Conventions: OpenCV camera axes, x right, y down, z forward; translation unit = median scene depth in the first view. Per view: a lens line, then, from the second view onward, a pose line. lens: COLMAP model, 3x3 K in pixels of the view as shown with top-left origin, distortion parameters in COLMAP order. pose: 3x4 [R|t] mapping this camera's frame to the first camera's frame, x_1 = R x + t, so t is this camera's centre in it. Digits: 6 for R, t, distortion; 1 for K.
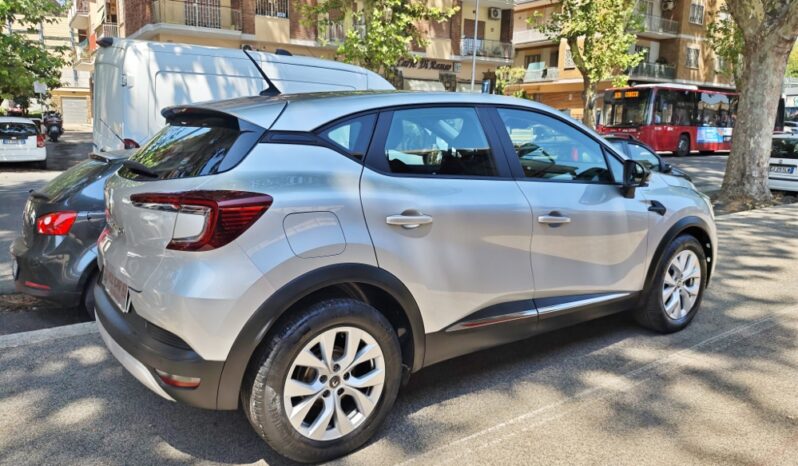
lens RADIAL K [[608.5, 0, 402.6], [0, 608.5, 230.0], [0, 0, 1]] dist [0.005743, -0.029503]
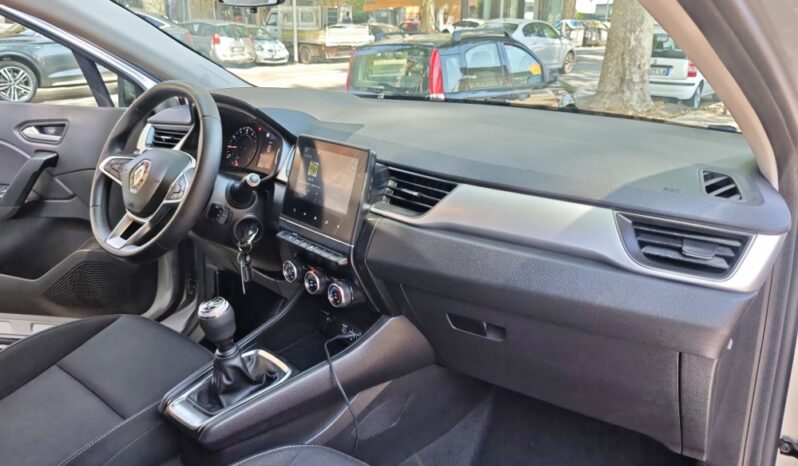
lens RADIAL K [[608.5, 0, 408.0], [0, 608.5, 218.3], [0, 0, 1]] dist [0.005743, -0.029503]
pose [[0.961642, -0.096604, 0.256733, 0.050753], [0.062351, 0.988415, 0.138373, -0.037716], [-0.267127, -0.117058, 0.956525, 0.267689]]
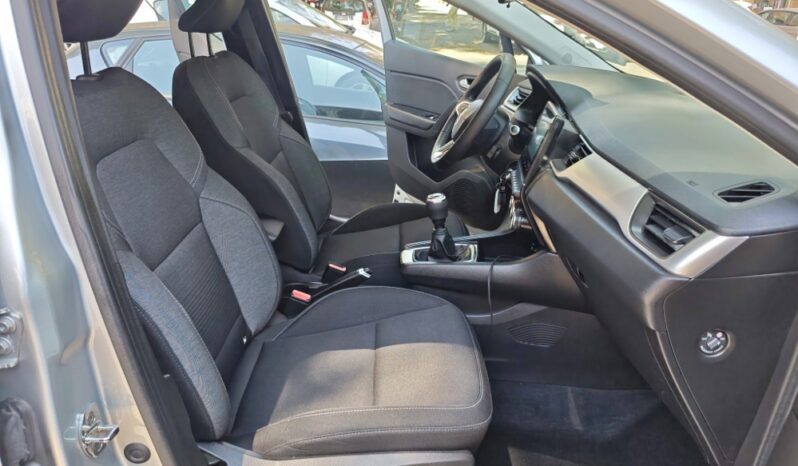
lens RADIAL K [[608.5, 0, 398.4], [0, 608.5, 233.0], [0, 0, 1]] dist [0.005743, -0.029503]
pose [[0.808149, 0.235647, -0.539782, 0.107668], [-0.144187, 0.967742, 0.206604, -0.033862], [0.571056, -0.089137, 0.816058, 0.243911]]
